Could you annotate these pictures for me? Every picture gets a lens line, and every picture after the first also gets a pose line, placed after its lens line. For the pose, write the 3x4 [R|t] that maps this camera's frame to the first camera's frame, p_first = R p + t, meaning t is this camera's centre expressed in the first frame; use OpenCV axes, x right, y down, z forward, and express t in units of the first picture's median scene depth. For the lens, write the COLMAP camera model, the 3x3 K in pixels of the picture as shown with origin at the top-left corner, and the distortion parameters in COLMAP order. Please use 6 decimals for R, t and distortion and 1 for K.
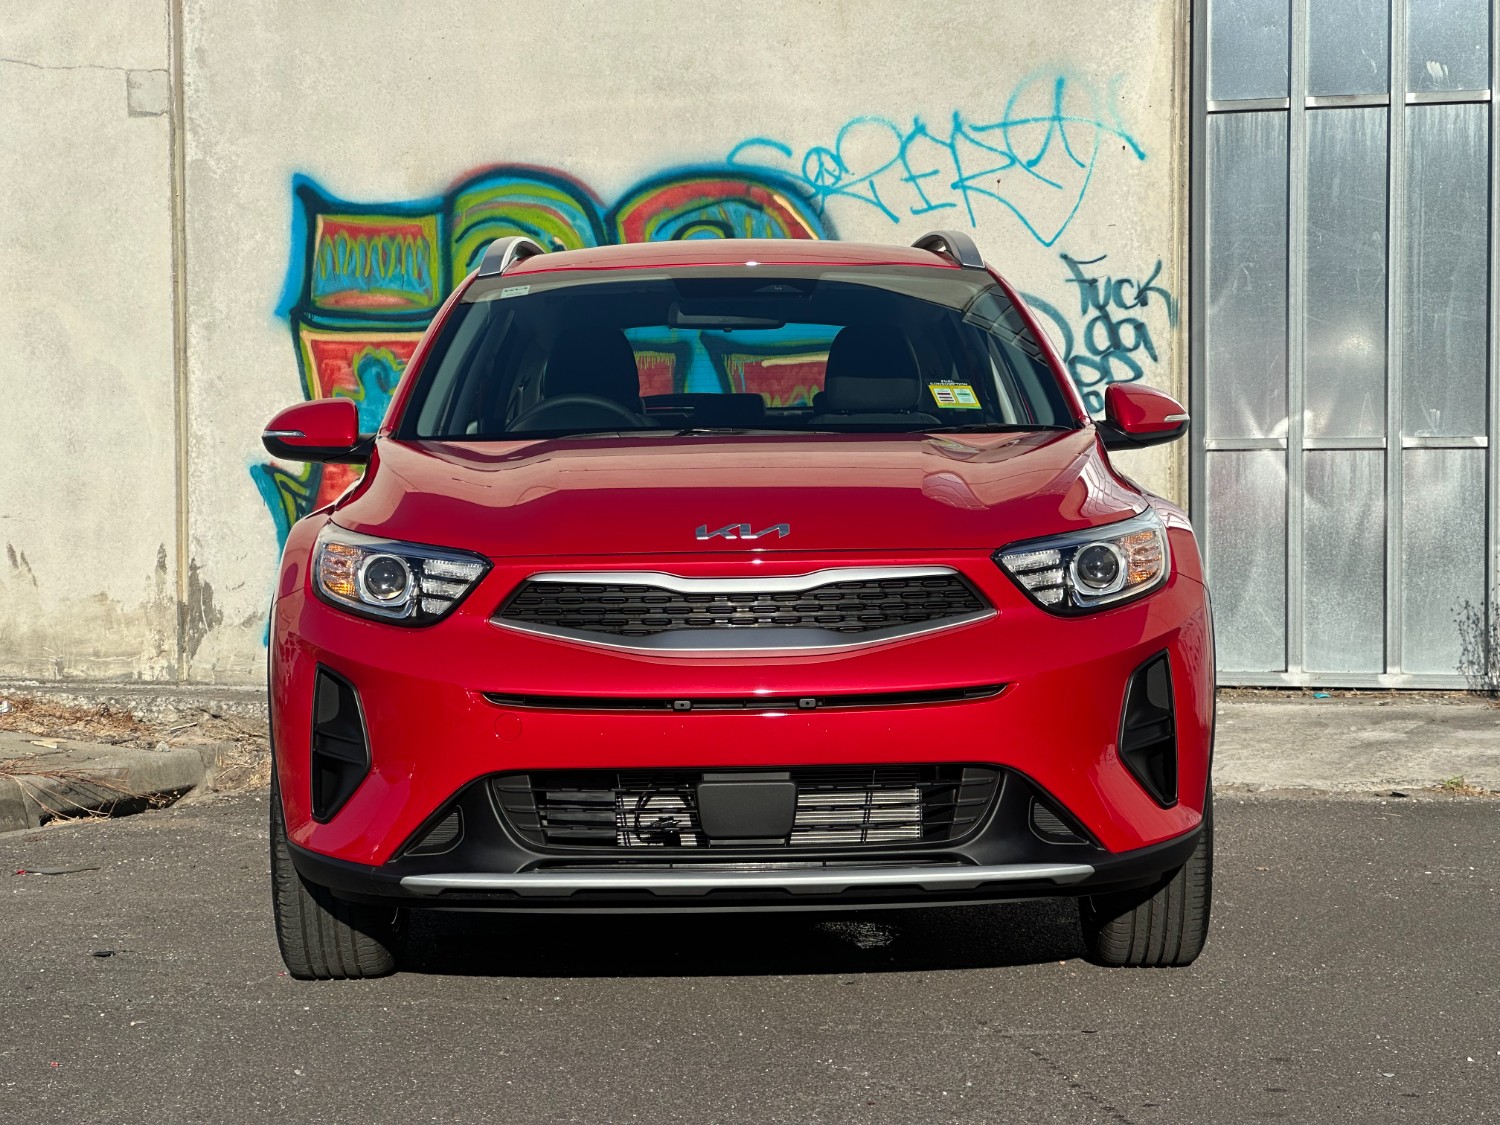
lens RADIAL K [[3364.2, 0, 736.8], [0, 3364.2, 552.2], [0, 0, 1]] dist [0.200727, 0.000000]
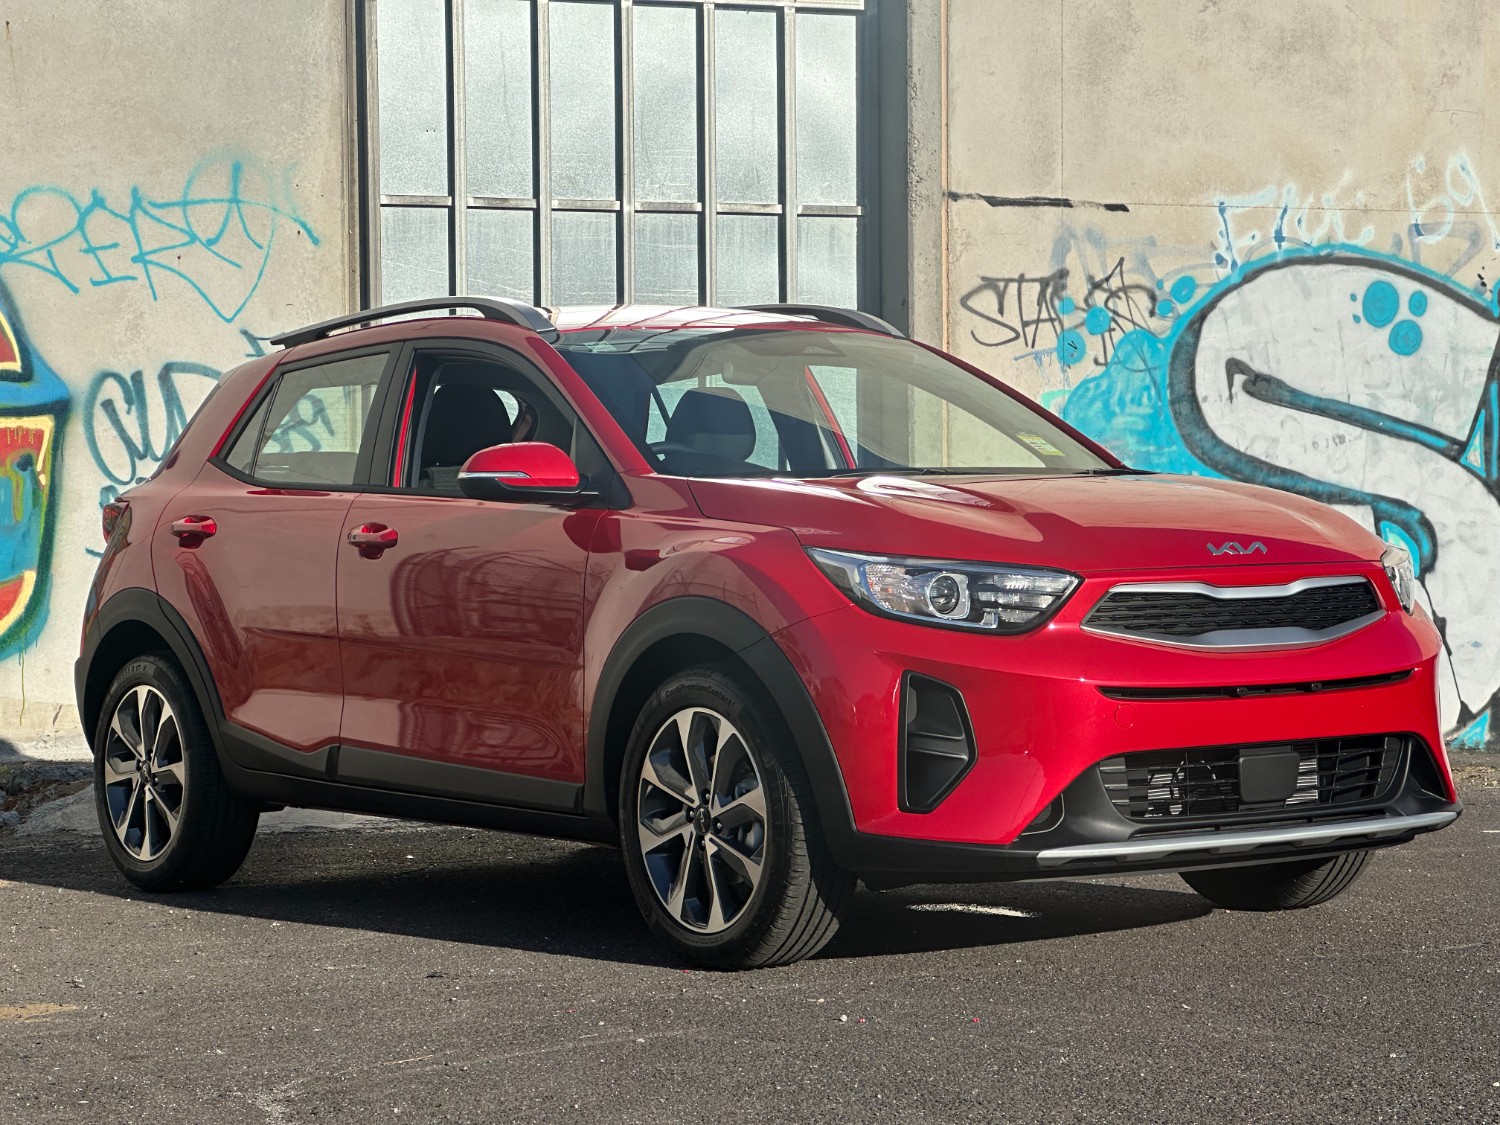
lens RADIAL K [[3364.2, 0, 757.6], [0, 3364.2, 530.9], [0, 0, 1]] dist [0.200727, 0.000000]
pose [[0.805416, -0.003550, 0.592700, -0.397950], [0.025778, 0.999246, -0.029044, 0.008603], [-0.592150, 0.038671, 0.804900, 0.063667]]
